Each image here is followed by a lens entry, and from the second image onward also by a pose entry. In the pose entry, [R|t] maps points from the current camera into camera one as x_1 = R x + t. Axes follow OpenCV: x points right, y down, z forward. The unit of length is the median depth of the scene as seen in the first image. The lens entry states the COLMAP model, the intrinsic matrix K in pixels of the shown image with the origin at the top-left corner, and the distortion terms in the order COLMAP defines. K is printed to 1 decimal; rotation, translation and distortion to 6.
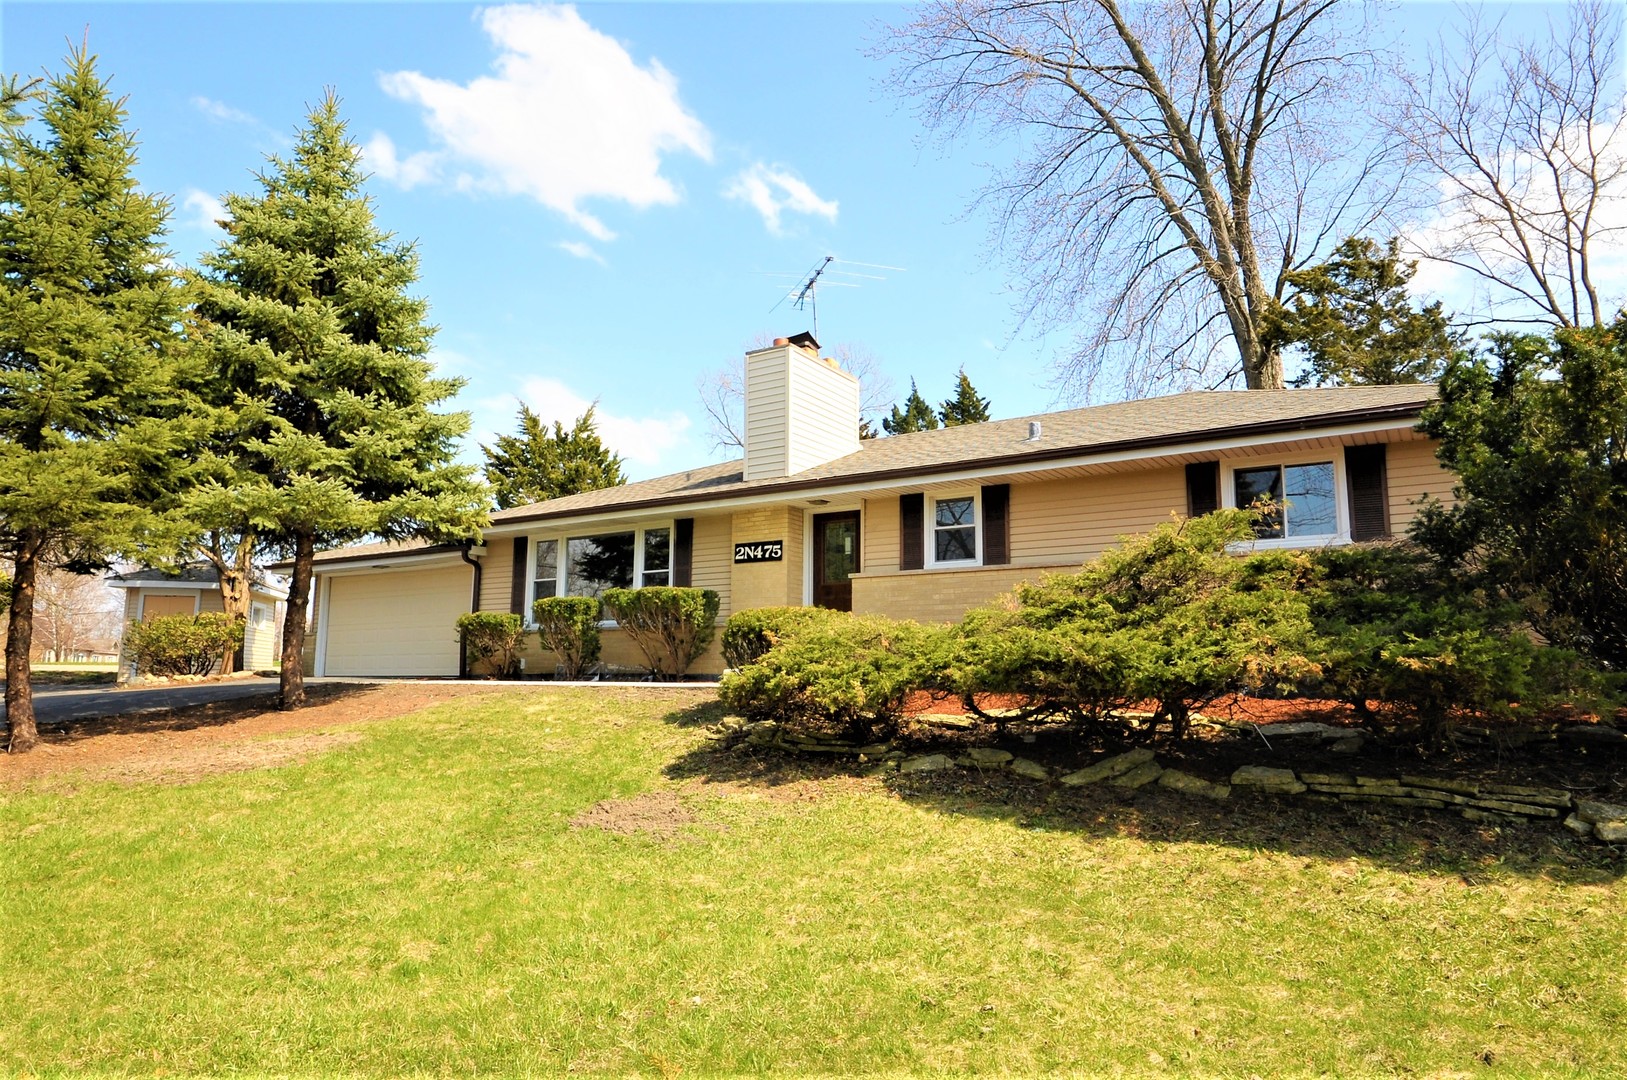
lens RADIAL K [[970.7, 0, 804.9], [0, 970.7, 544.3], [0, 0, 1]] dist [-0.003905, -0.005753]
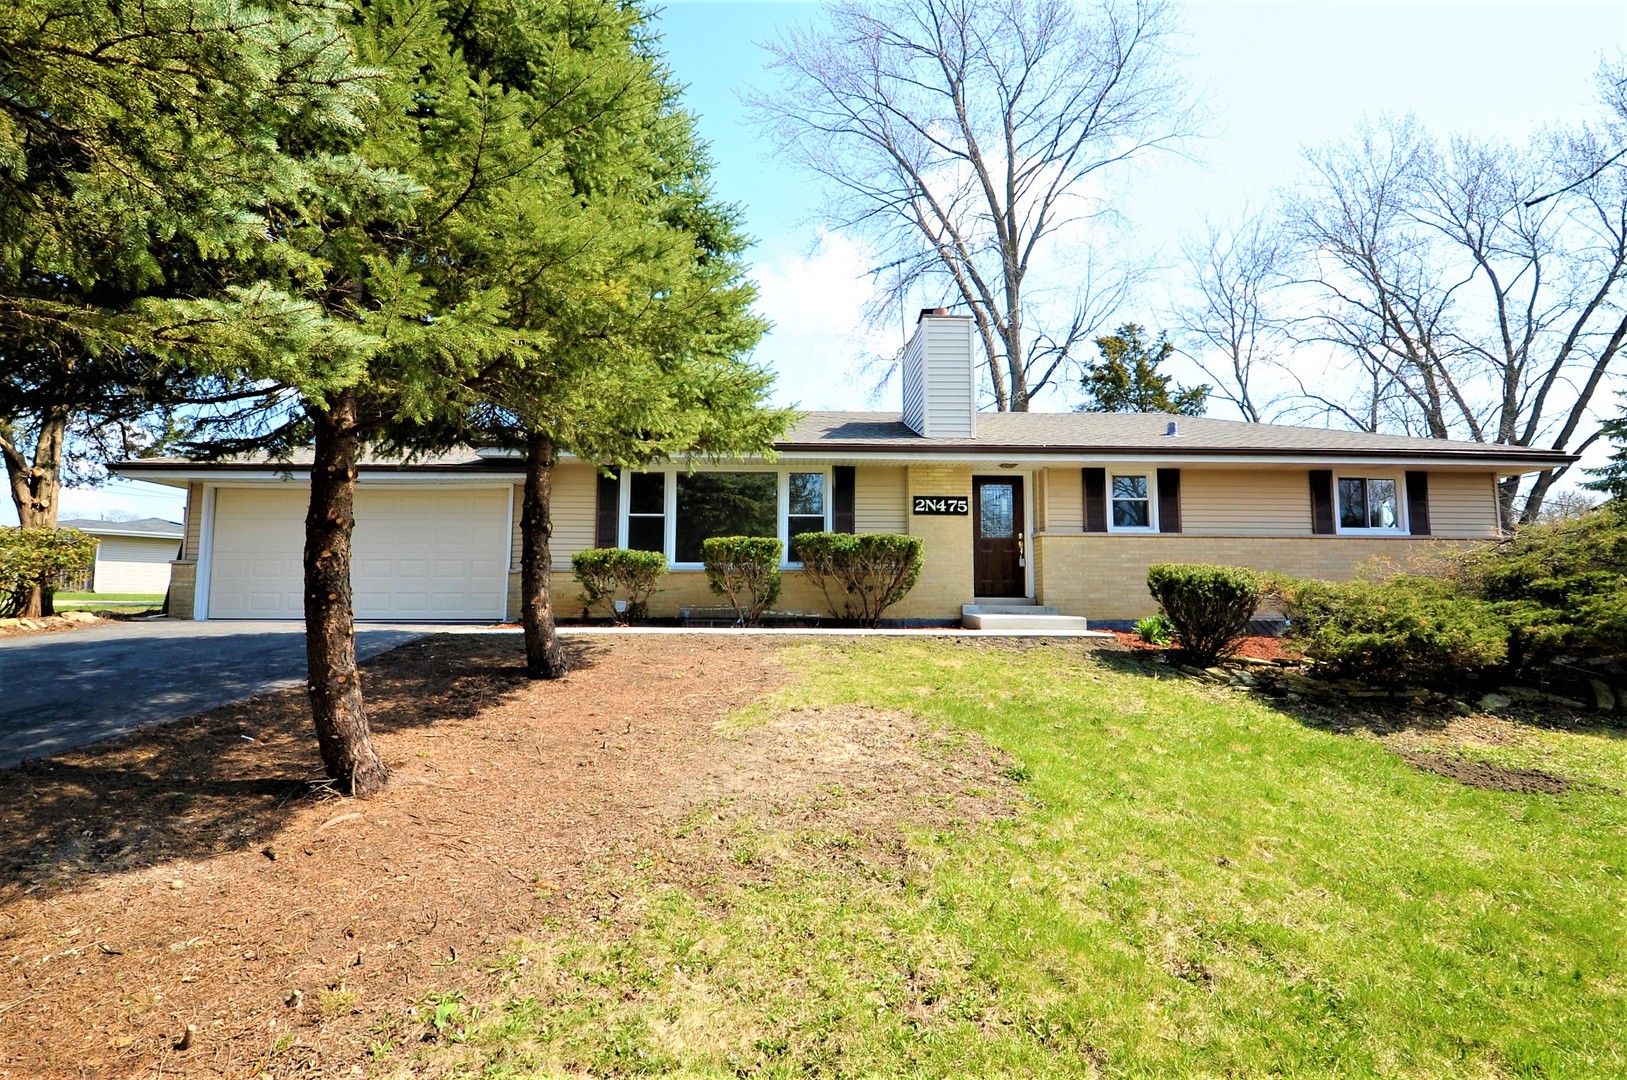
lens RADIAL K [[714.1, 0, 811.7], [0, 714.1, 550.9], [0, 0, 1]] dist [-0.012582, -0.002215]
pose [[0.834080, 0.045042, 0.549802, -0.652701], [-0.076671, 0.996453, 0.034680, 0.045193], [-0.546290, -0.071079, 0.834575, 0.453481]]
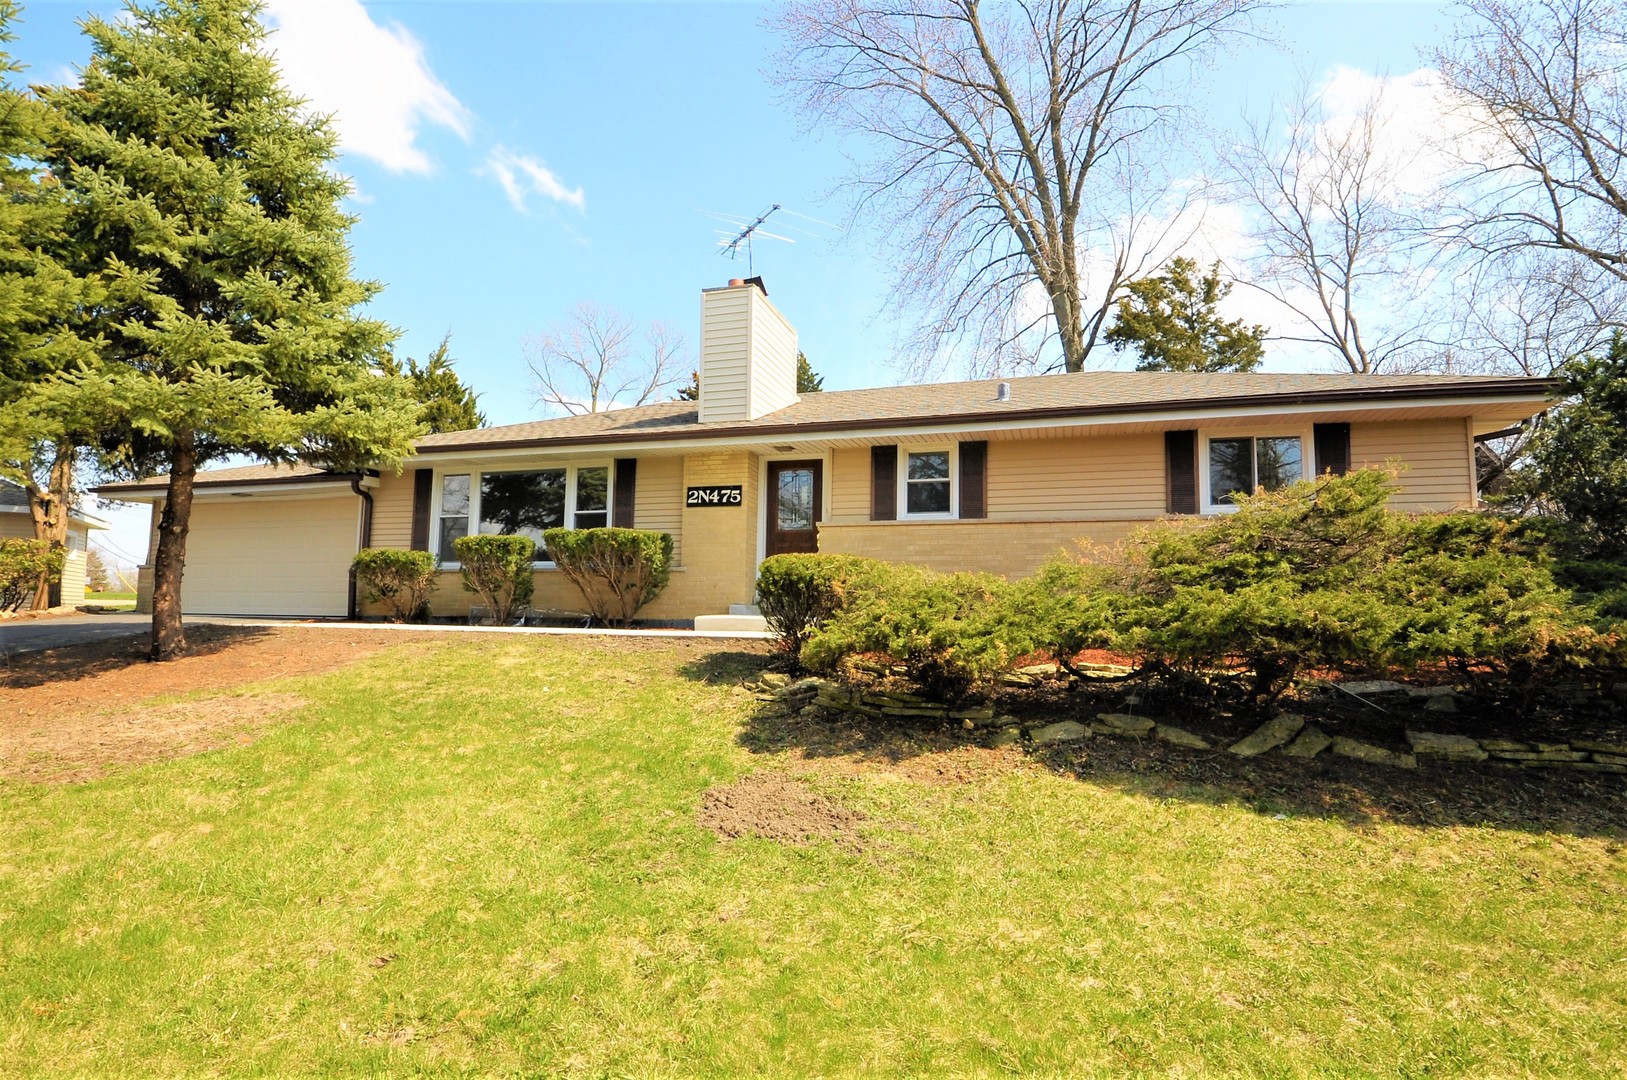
lens RADIAL K [[821.7, 0, 818.3], [0, 821.7, 544.8], [0, 0, 1]] dist [-0.010070, -0.012342]
pose [[0.964758, 0.032400, 0.261135, -0.175521], [-0.046058, 0.997863, 0.046351, 0.014872], [-0.259076, -0.056745, 0.964189, 0.189674]]
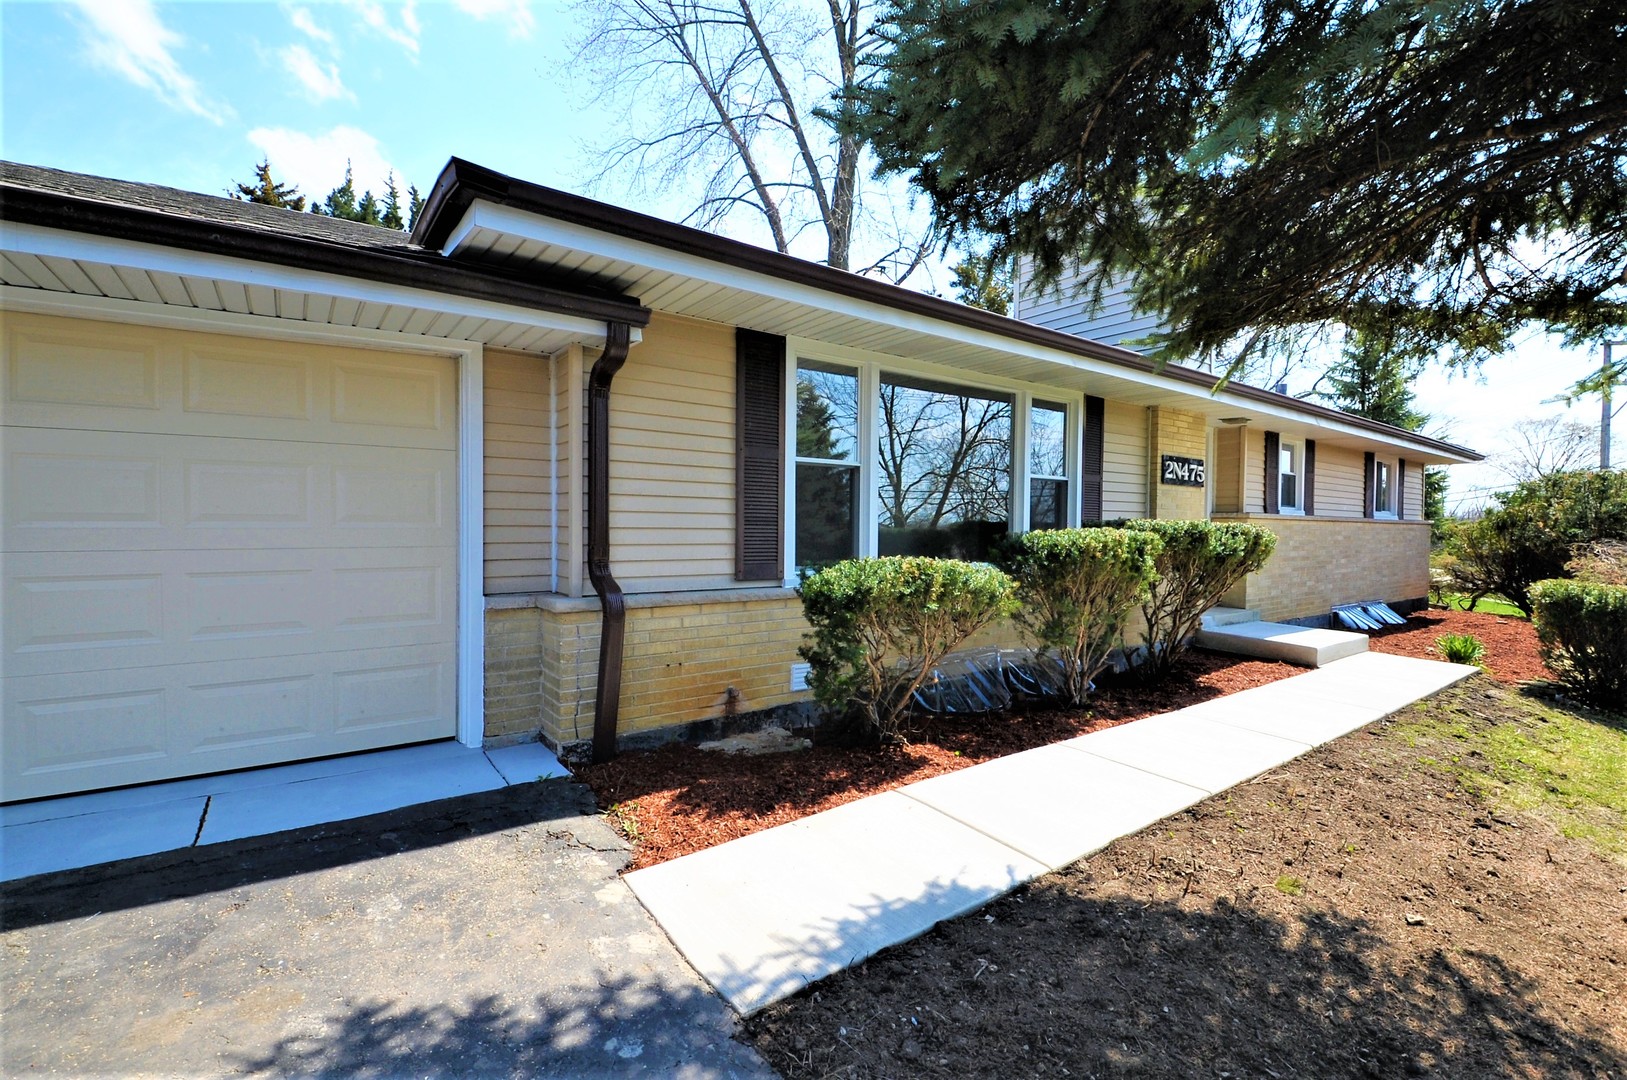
lens RADIAL K [[714.1, 0, 808.7], [0, 714.1, 544.3], [0, 0, 1]] dist [-0.012582, -0.002215]
pose [[0.376171, -0.019686, 0.926341, -0.706156], [-0.128956, 0.988931, 0.073383, 0.064469], [-0.917532, -0.147062, 0.369469, 1.148313]]
